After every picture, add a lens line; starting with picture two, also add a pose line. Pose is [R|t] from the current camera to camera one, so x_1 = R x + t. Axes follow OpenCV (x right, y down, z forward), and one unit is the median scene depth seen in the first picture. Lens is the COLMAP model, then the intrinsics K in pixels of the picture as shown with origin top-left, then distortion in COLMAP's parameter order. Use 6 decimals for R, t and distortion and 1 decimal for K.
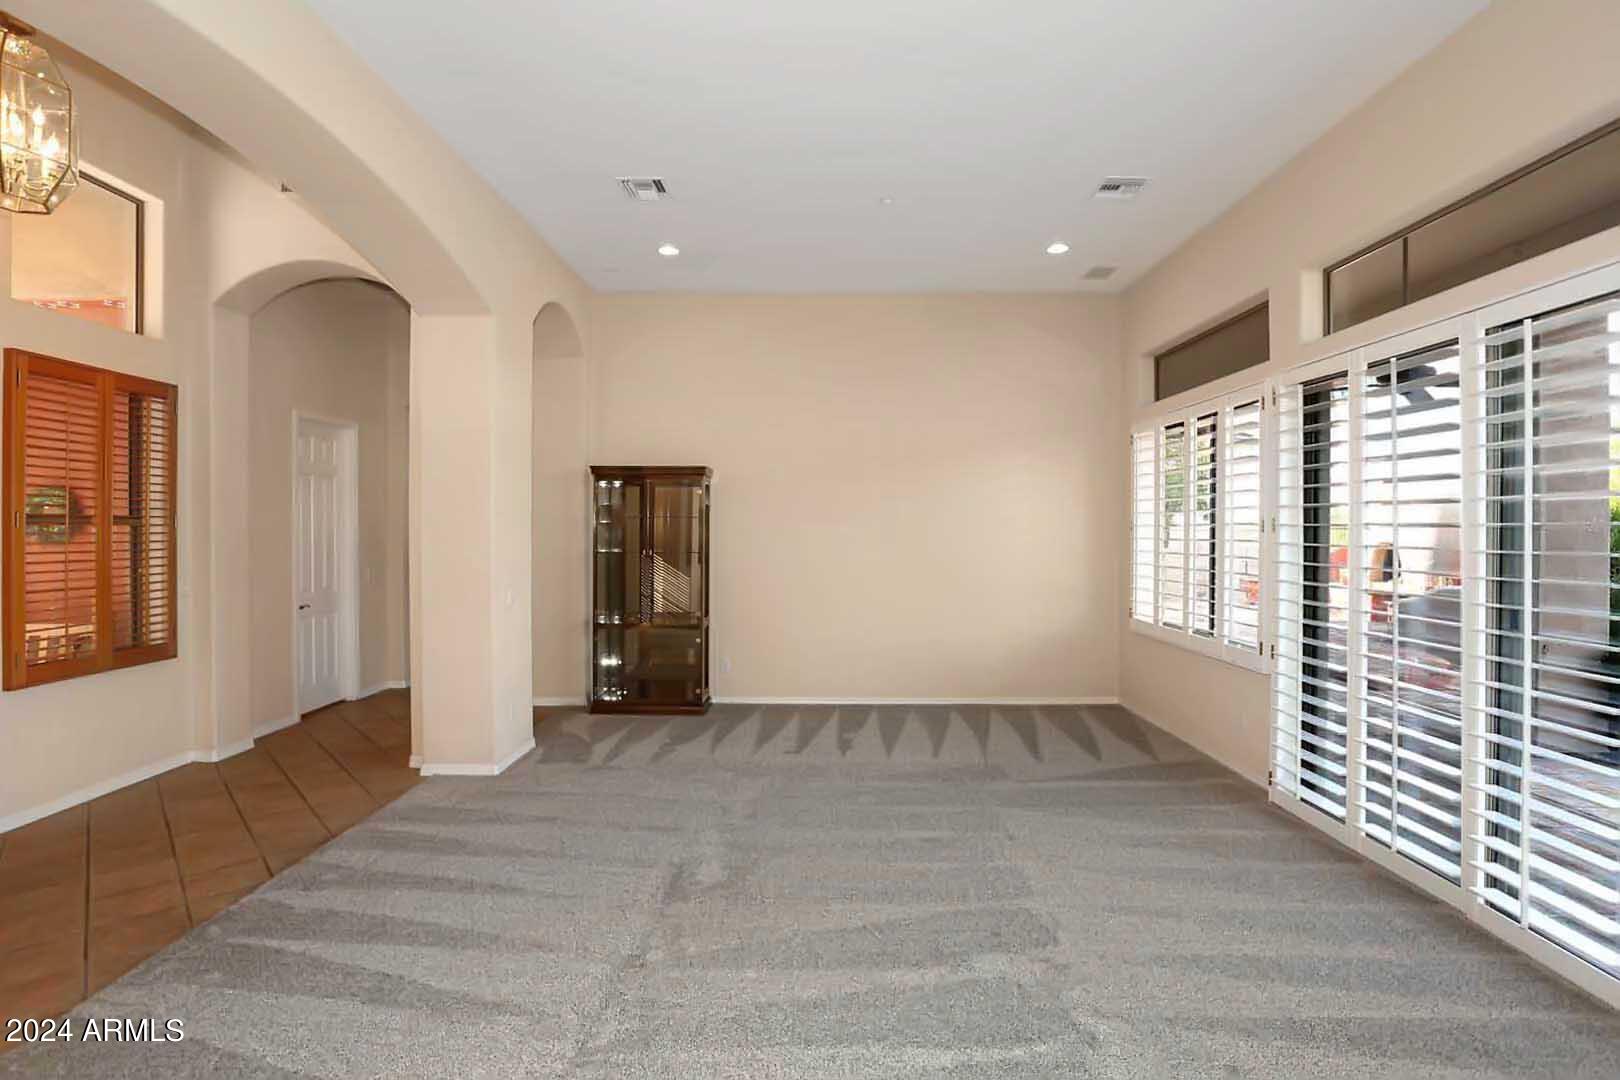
lens RADIAL K [[745.5, 0, 807.3], [0, 745.5, 530.6], [0, 0, 1]] dist [-0.057114, 0.019655]
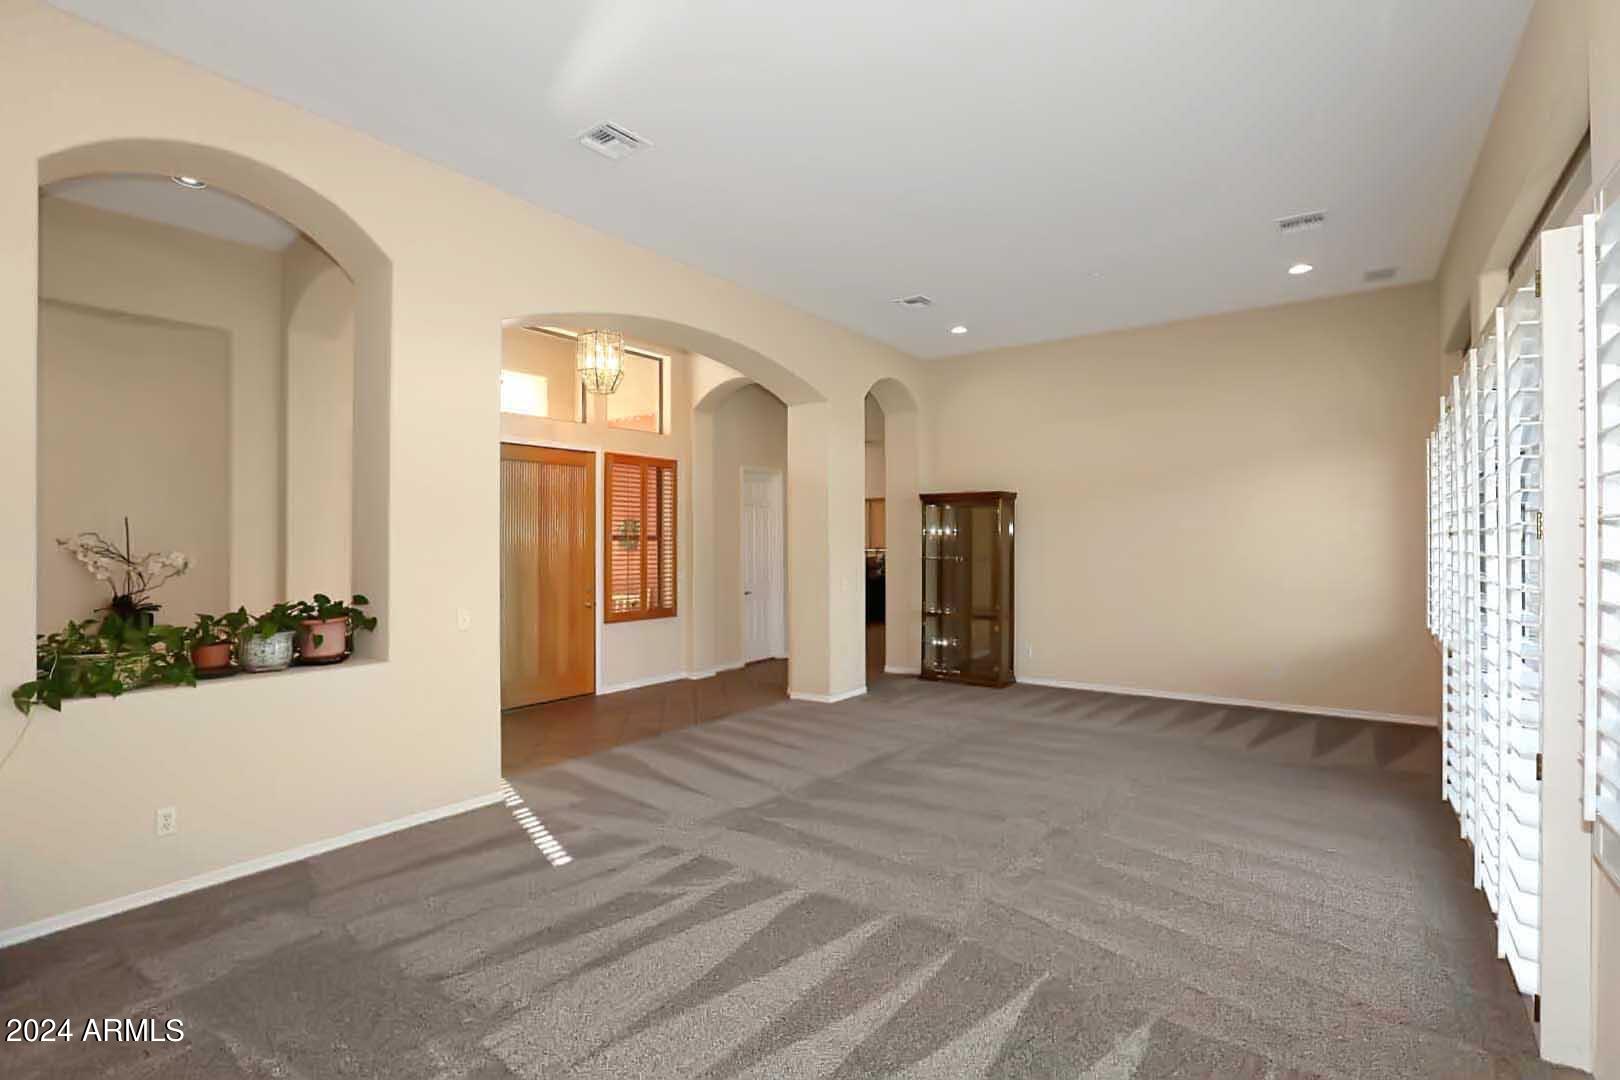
lens RADIAL K [[745.5, 0, 807.3], [0, 745.5, 530.6], [0, 0, 1]] dist [-0.057114, 0.019655]
pose [[0.815597, -0.014584, -0.578436, 0.397088], [0.006568, 0.999851, -0.015948, -0.000693], [0.578583, 0.009208, 0.815571, -0.267606]]
